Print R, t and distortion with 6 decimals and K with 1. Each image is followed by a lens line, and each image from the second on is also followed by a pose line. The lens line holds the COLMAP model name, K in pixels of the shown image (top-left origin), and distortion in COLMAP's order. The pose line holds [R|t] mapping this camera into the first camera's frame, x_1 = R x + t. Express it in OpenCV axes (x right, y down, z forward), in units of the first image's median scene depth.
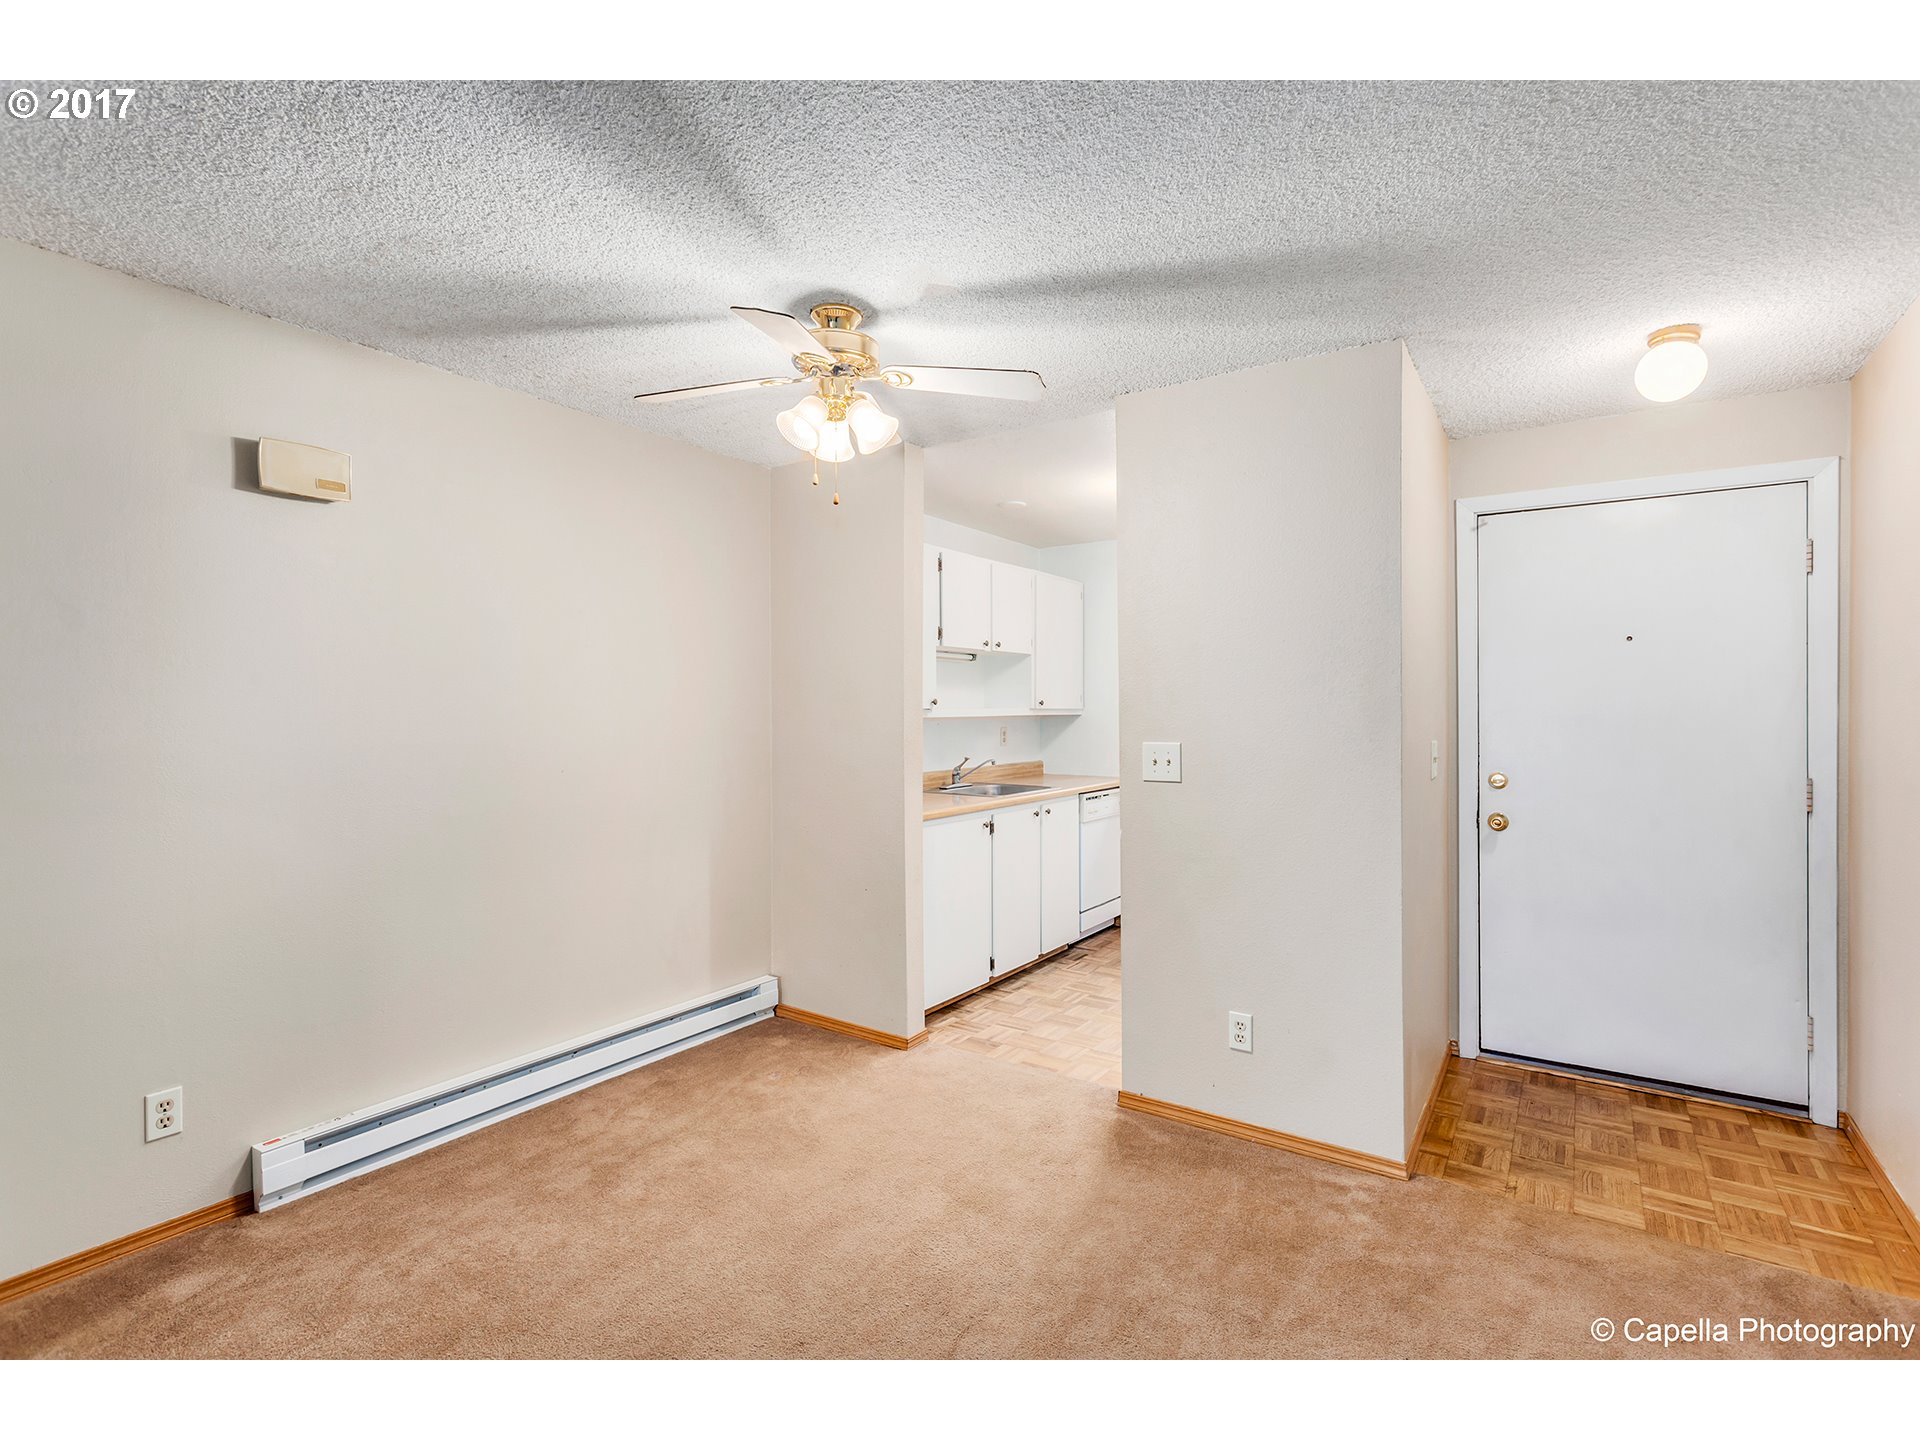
lens RADIAL K [[902.9, 0, 980.4], [0, 902.9, 707.4], [0, 0, 1]] dist [-0.000824, 0.000526]
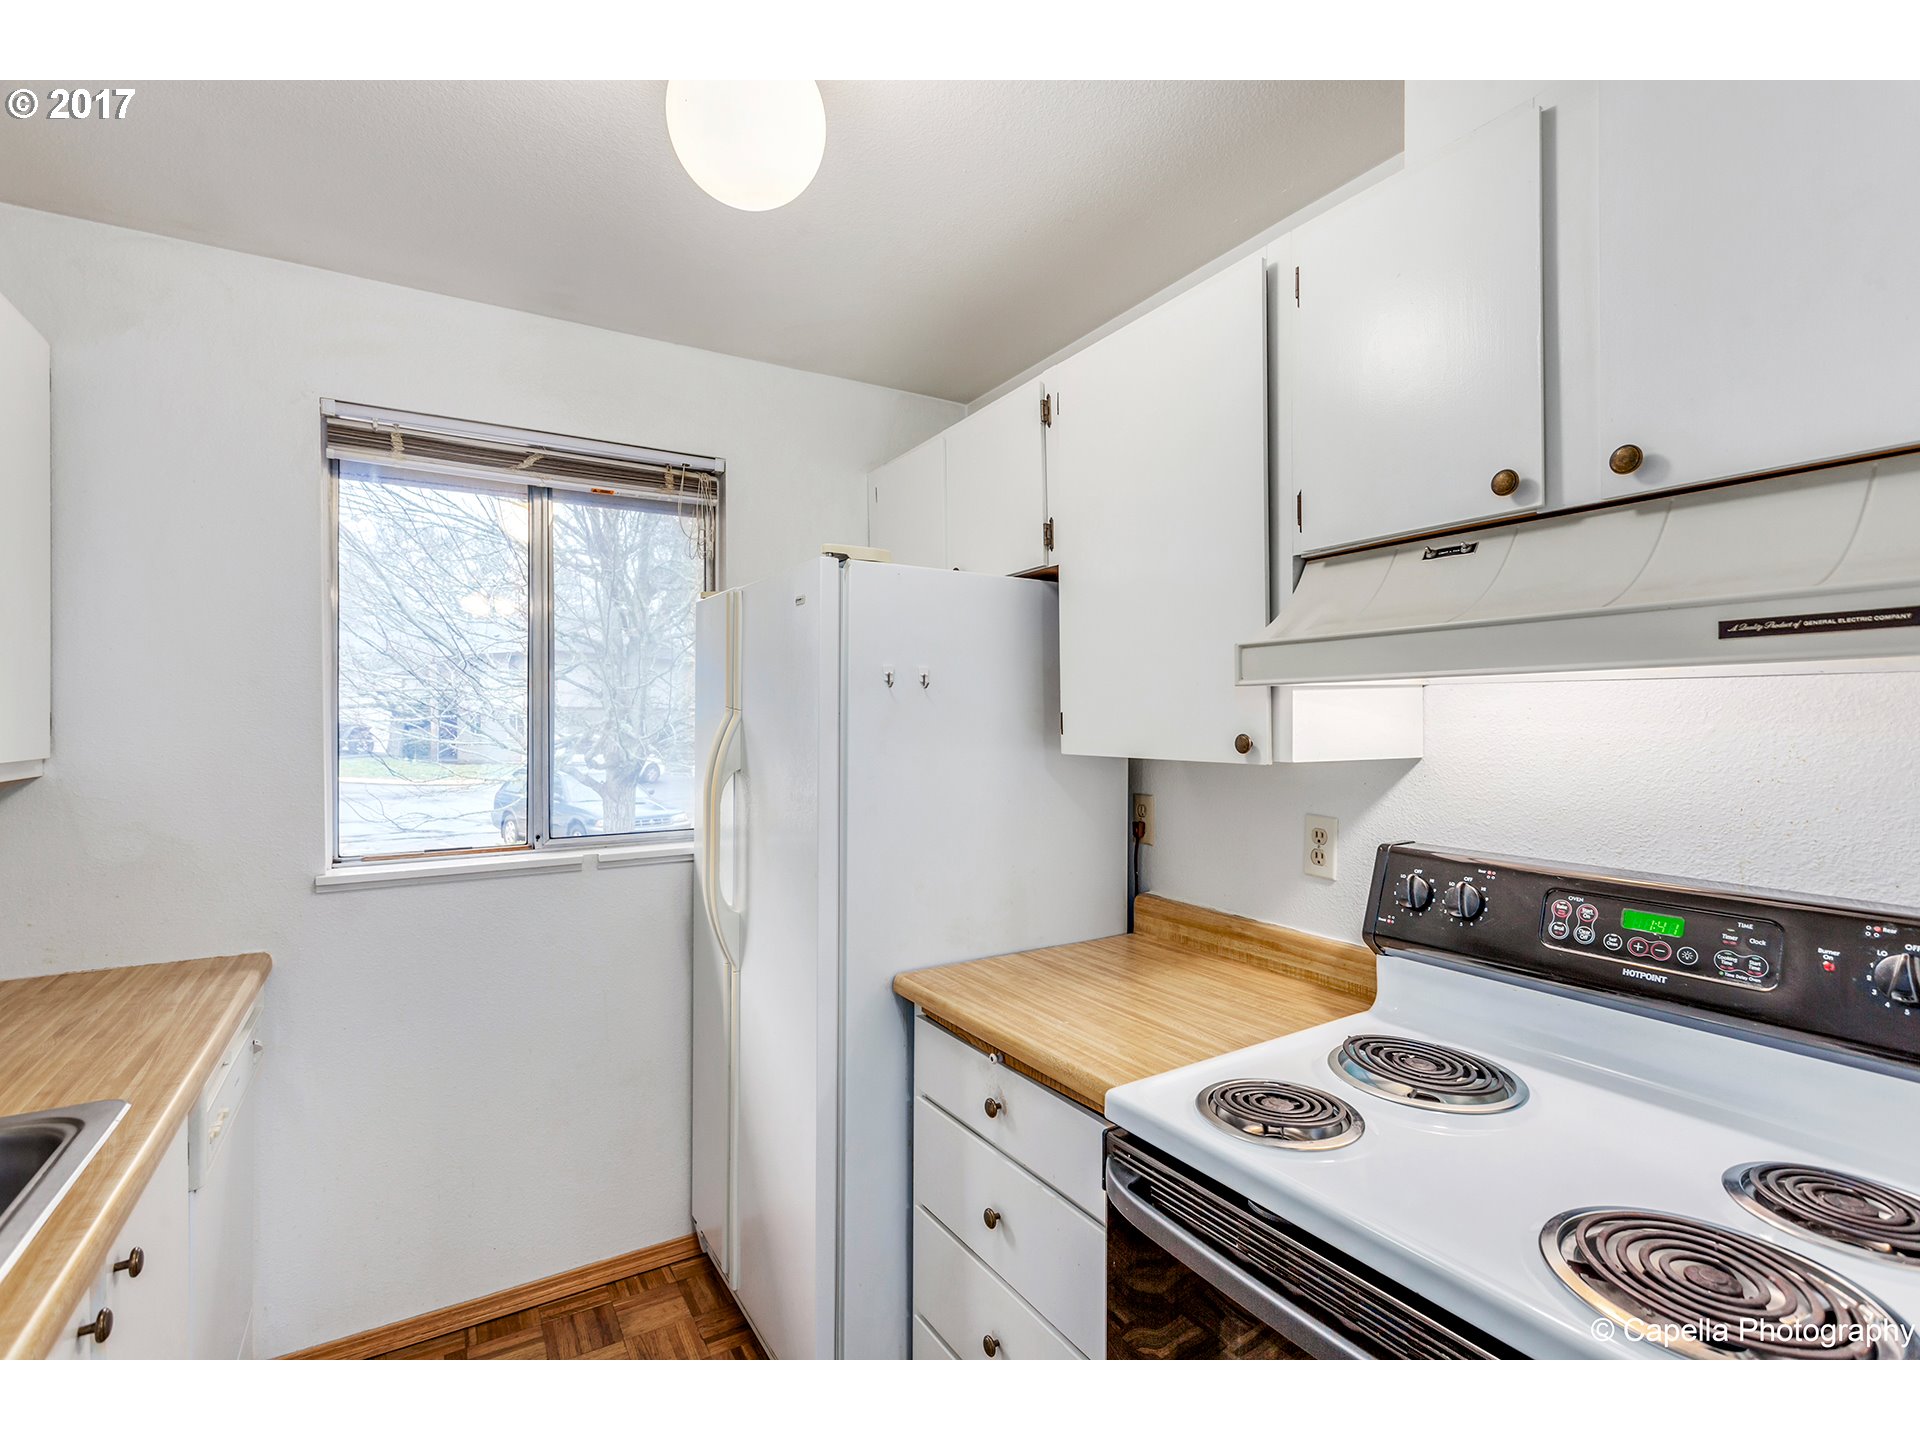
lens RADIAL K [[904.2, 0, 950.6], [0, 904.2, 717.0], [0, 0, 1]] dist [0.000195, 0.000311]
pose [[0.436361, -0.015045, 0.899646, -0.040177], [0.011185, 0.999874, 0.011296, -0.016608], [-0.899702, 0.005133, 0.436474, 0.849475]]
